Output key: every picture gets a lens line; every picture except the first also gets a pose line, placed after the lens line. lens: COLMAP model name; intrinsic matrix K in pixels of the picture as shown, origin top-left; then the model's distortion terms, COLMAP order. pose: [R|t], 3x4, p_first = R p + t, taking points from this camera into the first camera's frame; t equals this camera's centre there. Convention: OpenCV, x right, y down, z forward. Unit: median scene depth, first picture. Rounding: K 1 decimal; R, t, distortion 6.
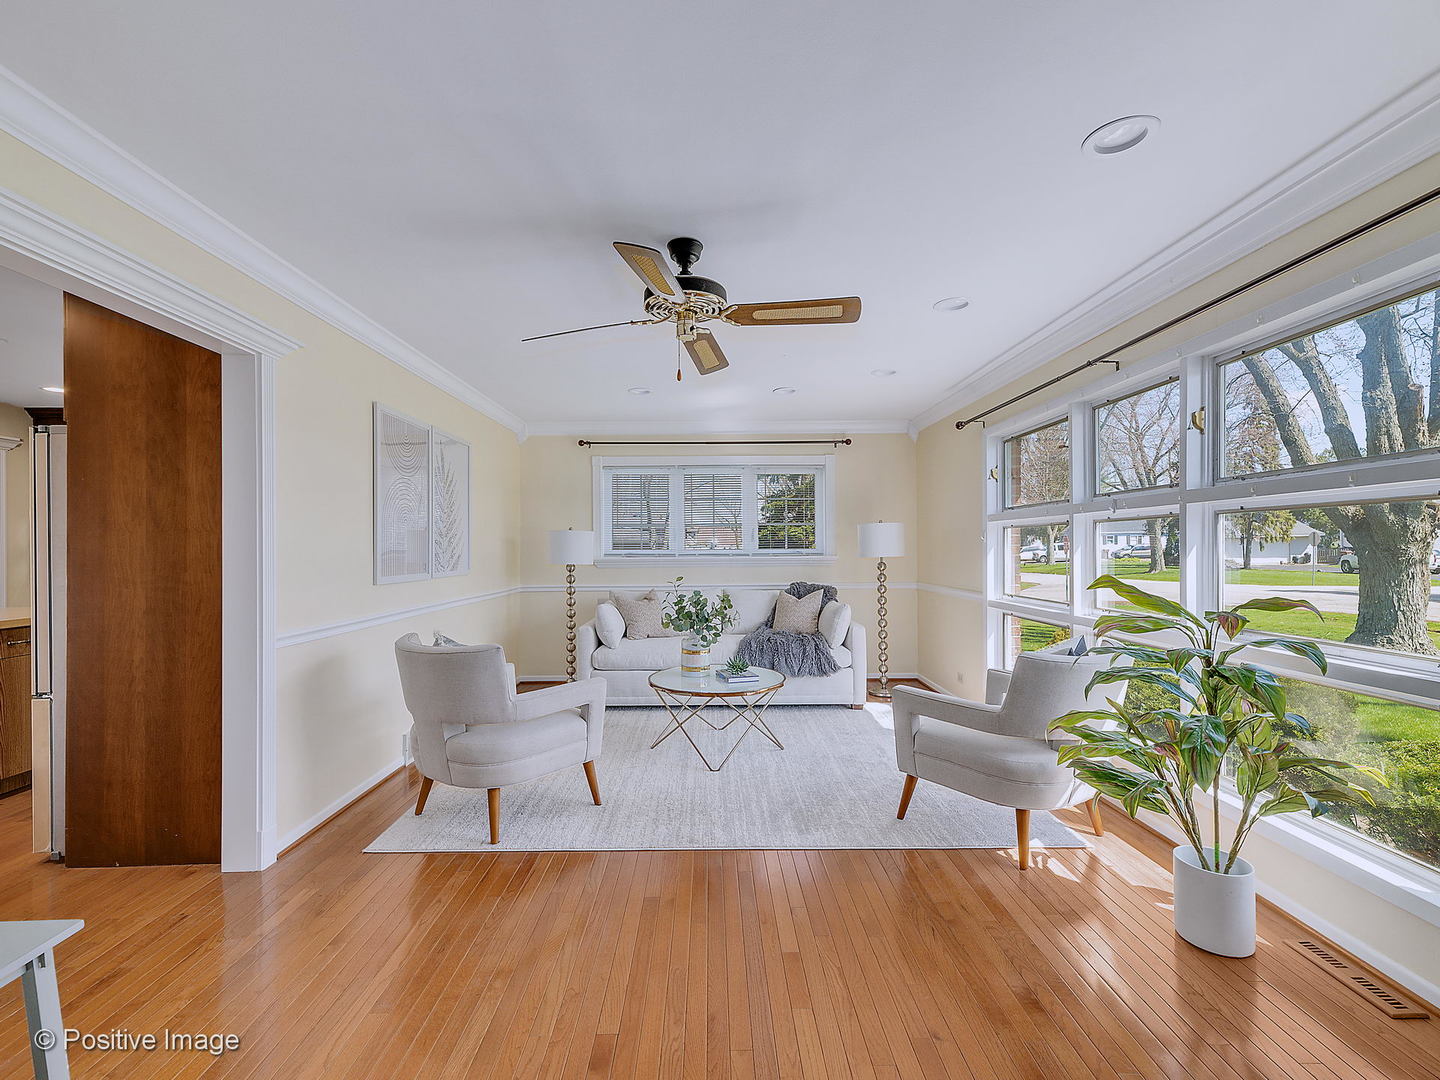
lens RADIAL K [[642.7, 0, 717.0], [0, 642.7, 547.0], [0, 0, 1]] dist [0.020256, -0.000848]
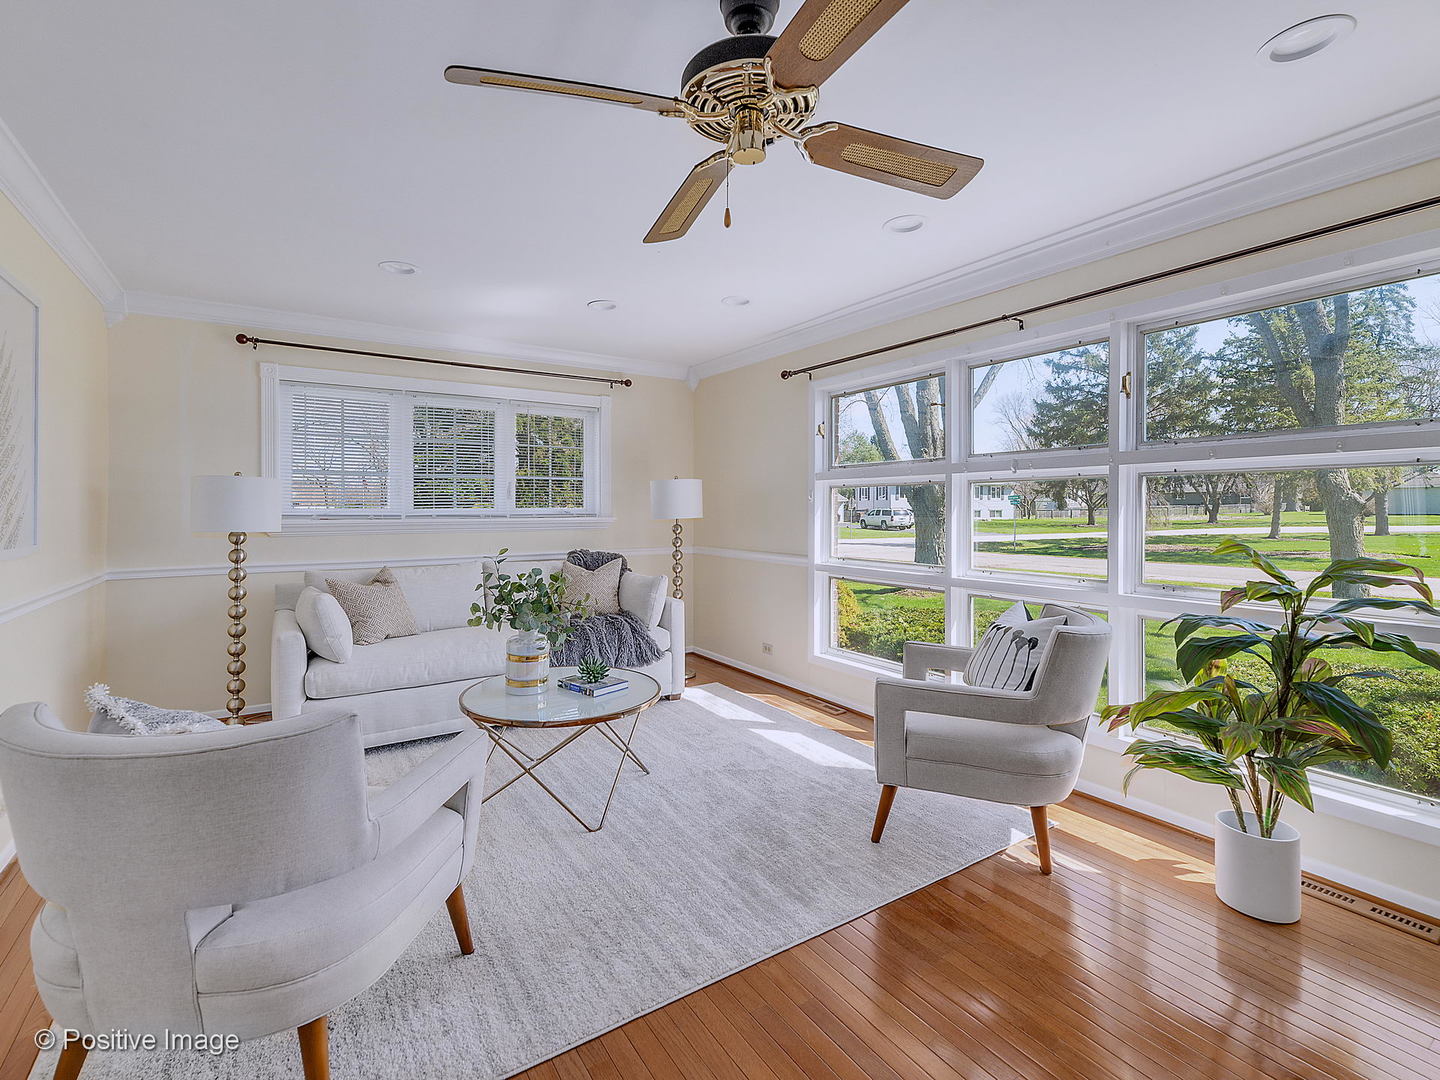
lens RADIAL K [[656.9, 0, 697.1], [0, 656.9, 507.8], [0, 0, 1]] dist [0.019408, -0.000003]
pose [[0.847445, 0.005114, 0.530858, -0.301589], [-0.005142, 0.999986, -0.001426, 0.003895], [-0.530858, -0.001521, 0.847459, 0.362181]]
